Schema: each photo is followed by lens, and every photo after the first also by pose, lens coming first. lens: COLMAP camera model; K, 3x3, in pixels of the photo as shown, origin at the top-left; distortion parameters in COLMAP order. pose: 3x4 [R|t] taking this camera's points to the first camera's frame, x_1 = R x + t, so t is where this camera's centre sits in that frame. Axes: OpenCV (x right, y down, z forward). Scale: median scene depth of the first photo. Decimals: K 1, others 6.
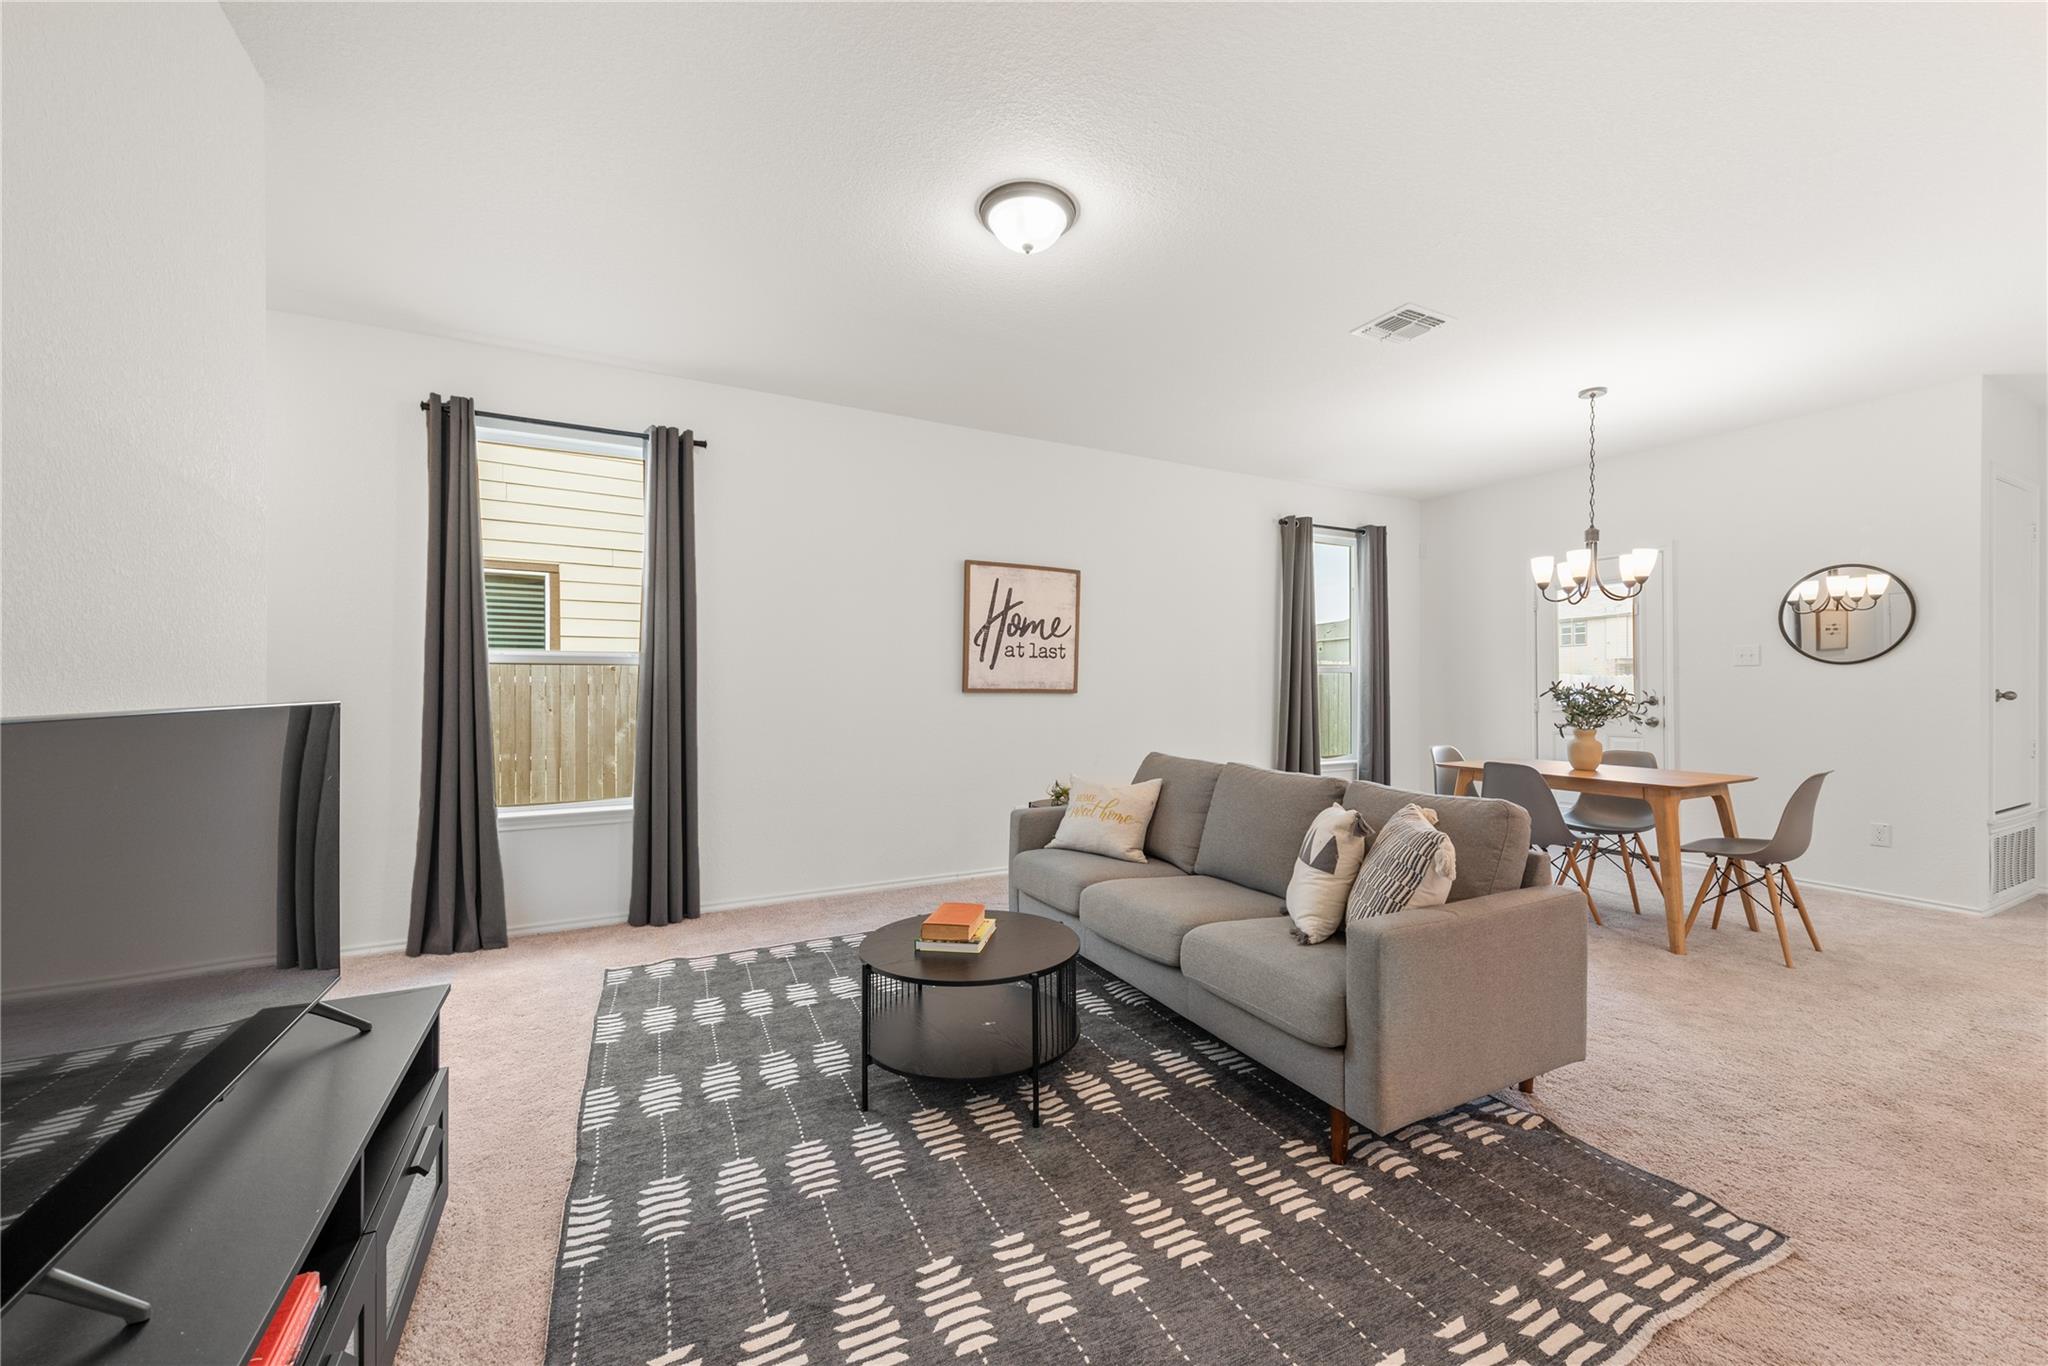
lens RADIAL K [[794.5, 0, 1024.8], [0, 794.5, 691.4], [0, 0, 1]] dist [0.002315, -0.000050]
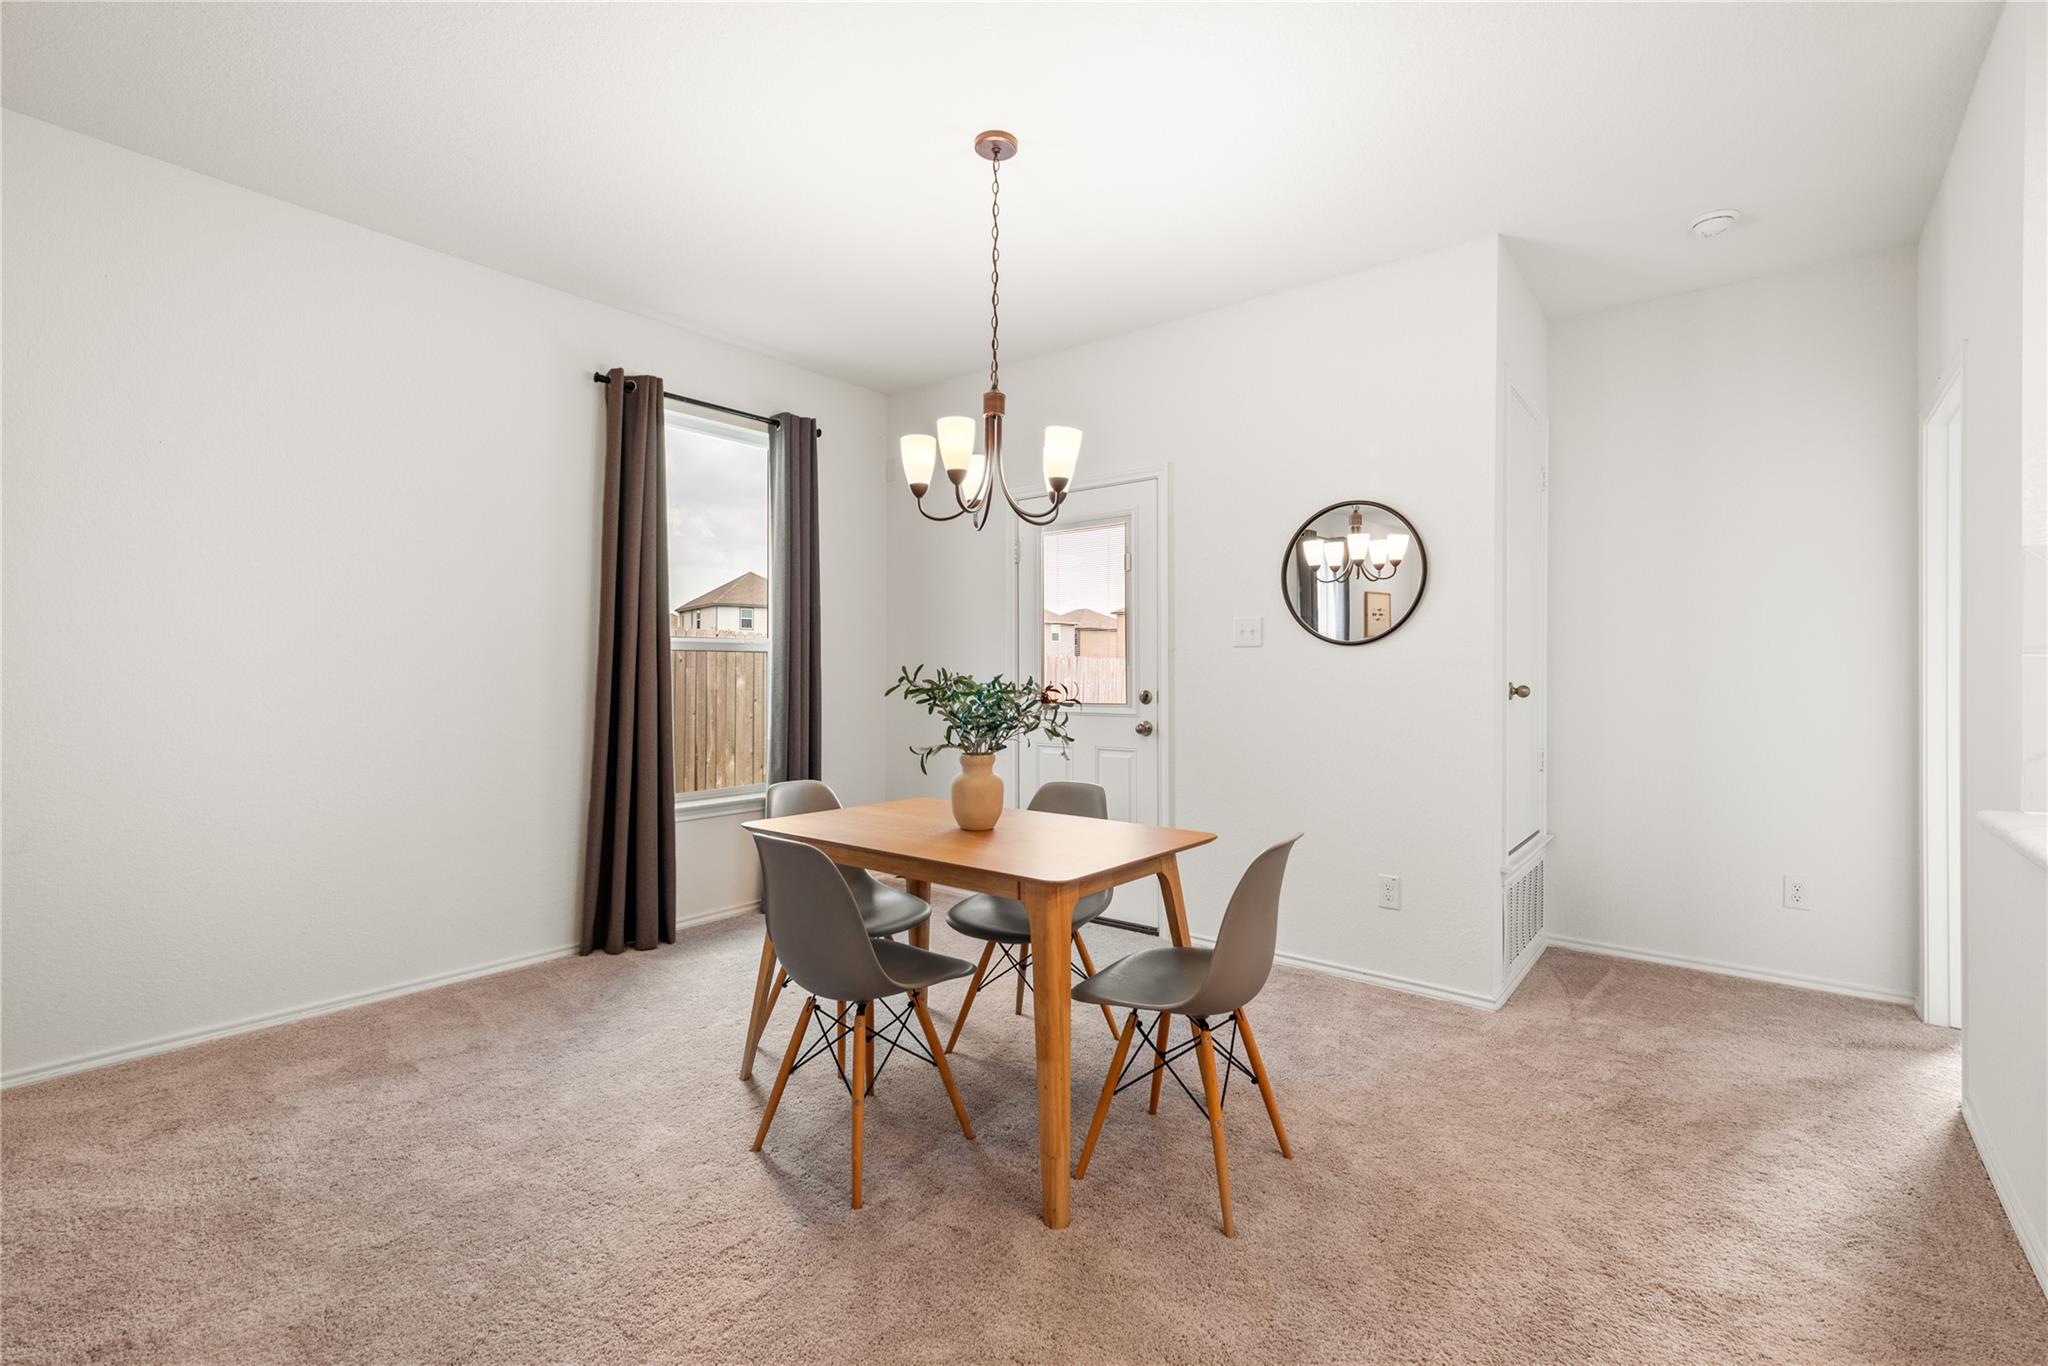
lens RADIAL K [[894.4, 0, 1021.2], [0, 894.4, 674.2], [0, 0, 1]] dist [-0.000193, -0.001326]
pose [[0.922024, 0.005875, 0.387087, 0.467128], [-0.005071, 0.999982, -0.003098, -0.005513], [-0.387098, 0.000894, 0.922038, 0.399188]]
